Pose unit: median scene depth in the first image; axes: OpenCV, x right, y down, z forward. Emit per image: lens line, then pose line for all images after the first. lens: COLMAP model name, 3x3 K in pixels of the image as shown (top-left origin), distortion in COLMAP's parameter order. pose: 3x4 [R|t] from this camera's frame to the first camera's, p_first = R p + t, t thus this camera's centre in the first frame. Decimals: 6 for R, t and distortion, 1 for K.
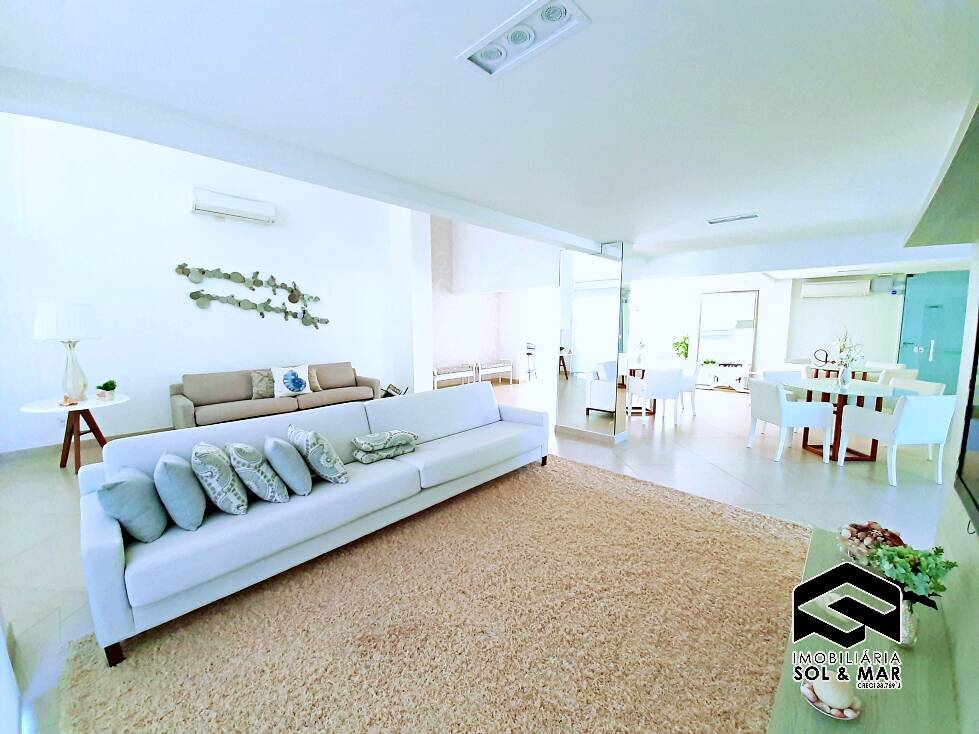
lens RADIAL K [[384.4, 0, 489.5], [0, 384.4, 367.0], [0, 0, 1]] dist [0.000320, -0.007745]
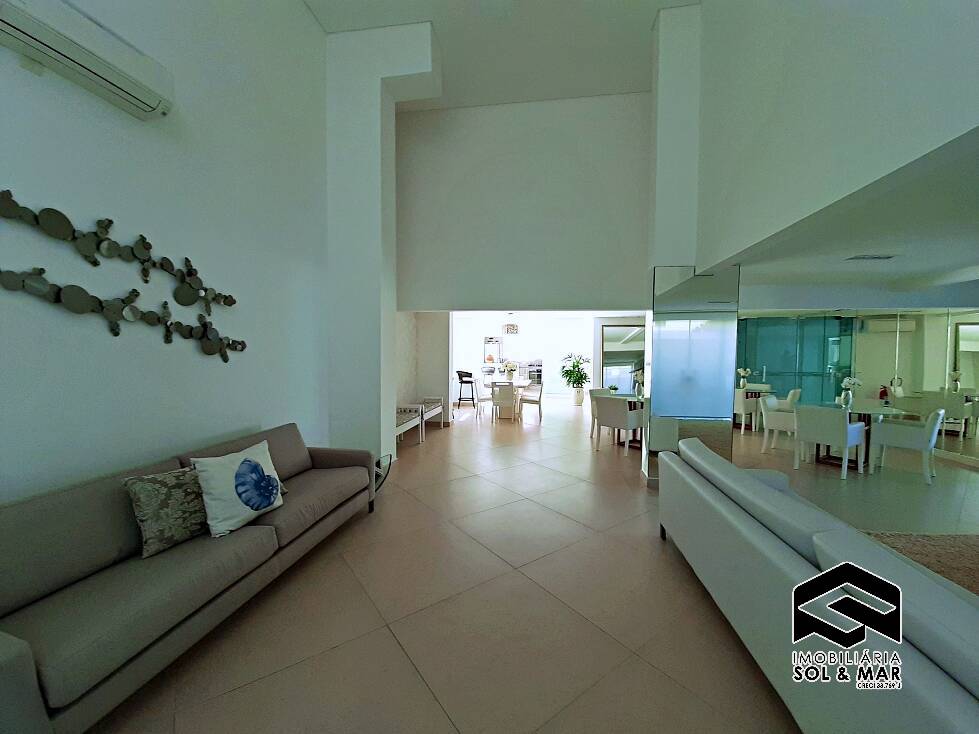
lens RADIAL K [[384.4, 0, 489.5], [0, 384.4, 367.0], [0, 0, 1]] dist [0.000320, -0.007745]
pose [[0.819197, -0.014720, 0.573324, -0.495612], [0.054515, 0.997143, -0.052292, -0.053172], [-0.570916, 0.074092, 0.817659, 0.451869]]
